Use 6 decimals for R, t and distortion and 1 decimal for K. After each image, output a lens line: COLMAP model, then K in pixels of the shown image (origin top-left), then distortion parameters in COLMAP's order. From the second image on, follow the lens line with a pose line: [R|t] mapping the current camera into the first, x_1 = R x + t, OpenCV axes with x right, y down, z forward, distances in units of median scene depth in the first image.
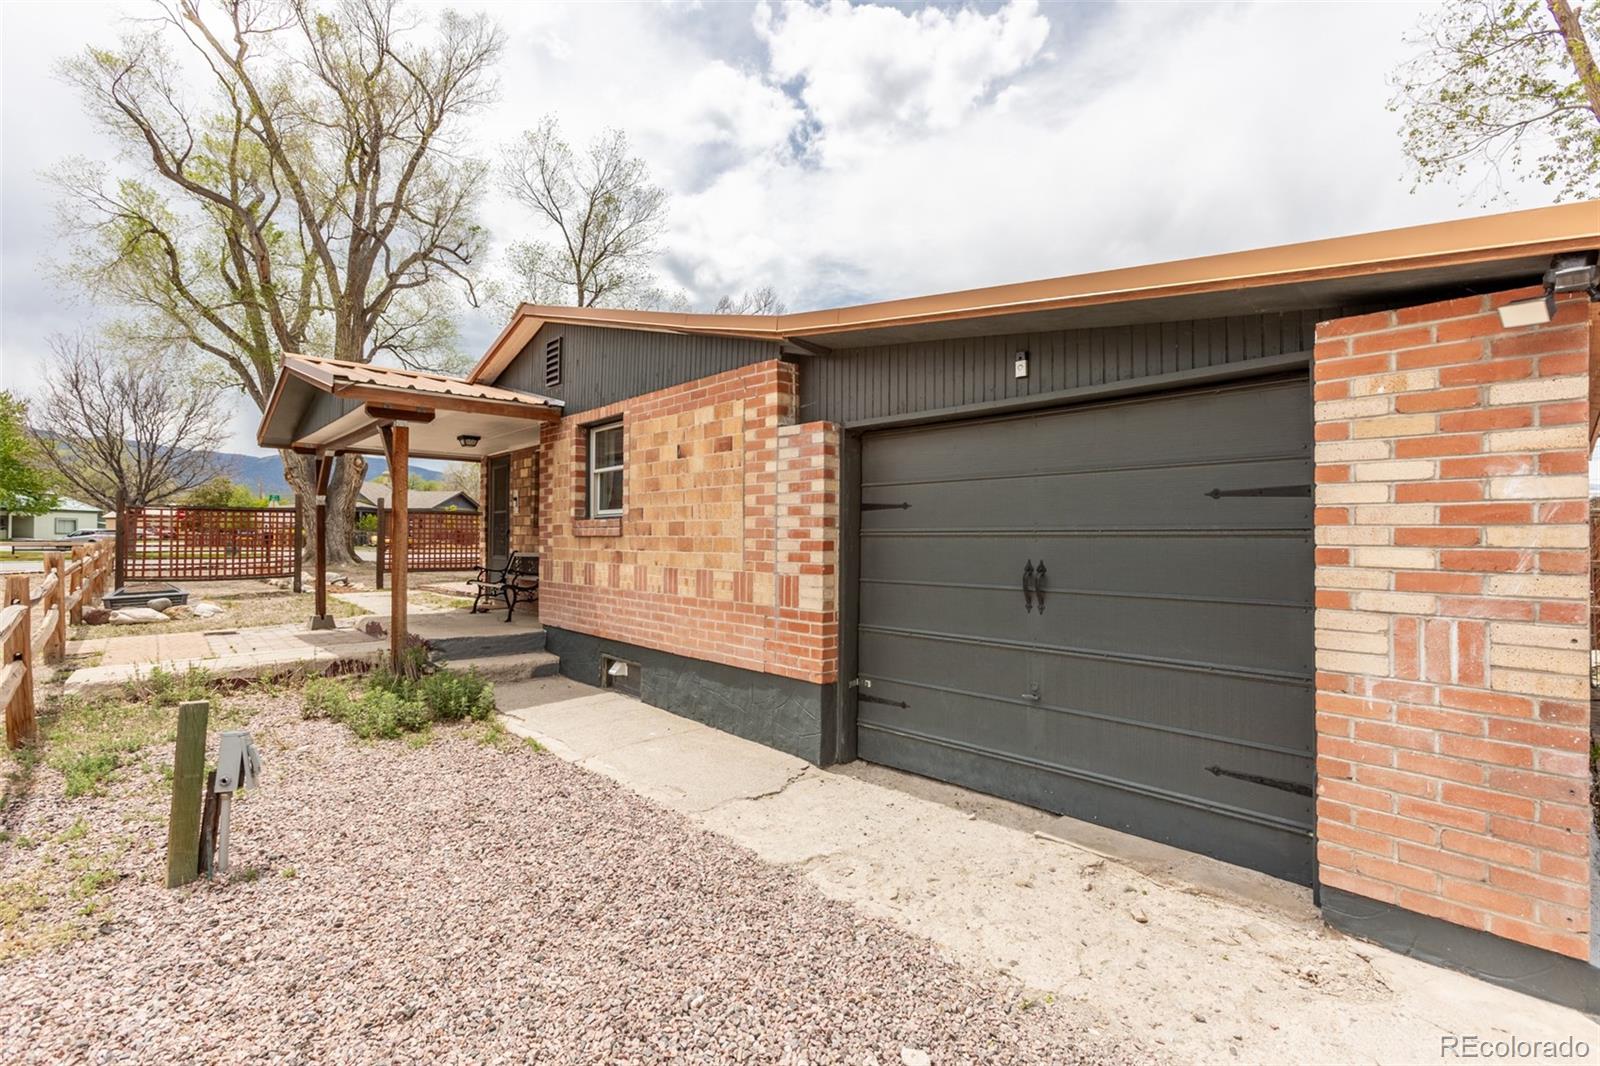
lens RADIAL K [[722.0, 0, 795.6], [0, 722.0, 528.9], [0, 0, 1]] dist [-0.010926, 0.008700]
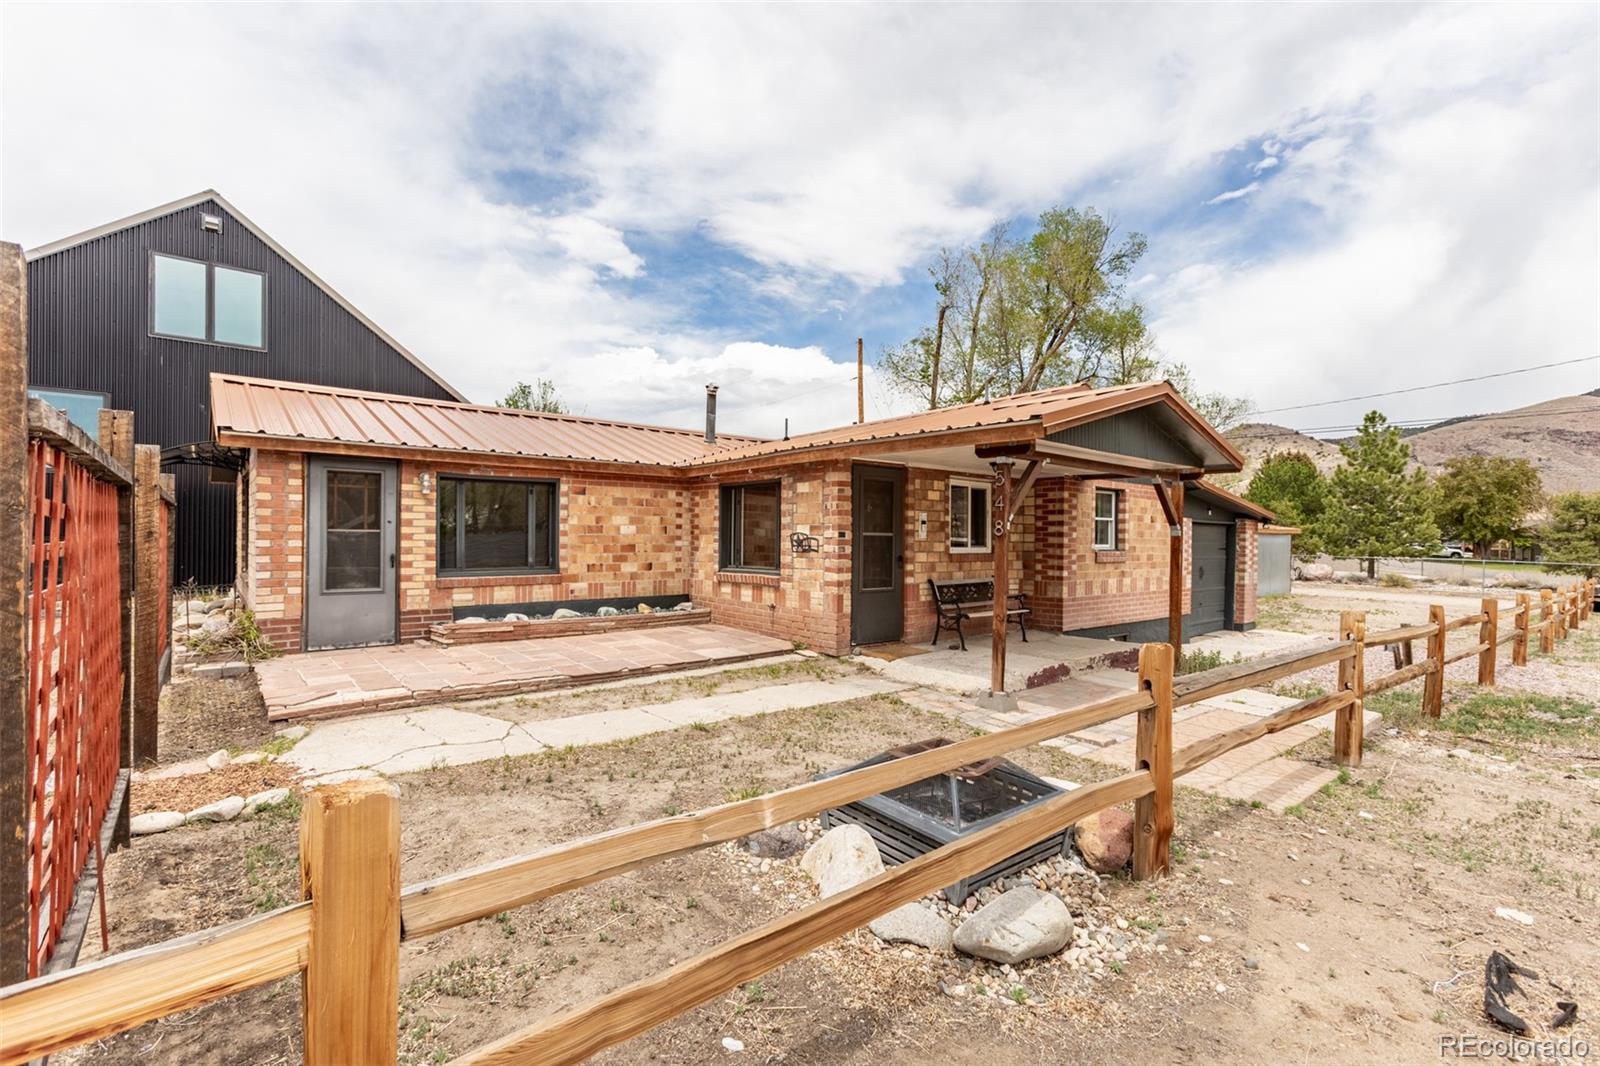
lens RADIAL K [[722.0, 0, 783.5], [0, 722.0, 532.1], [0, 0, 1]] dist [-0.010926, 0.008700]
pose [[0.055838, 0.003764, 0.998433, -1.547118], [-0.027521, 0.999619, -0.002229, -0.026718], [-0.998060, -0.027354, 0.055920, 1.329056]]
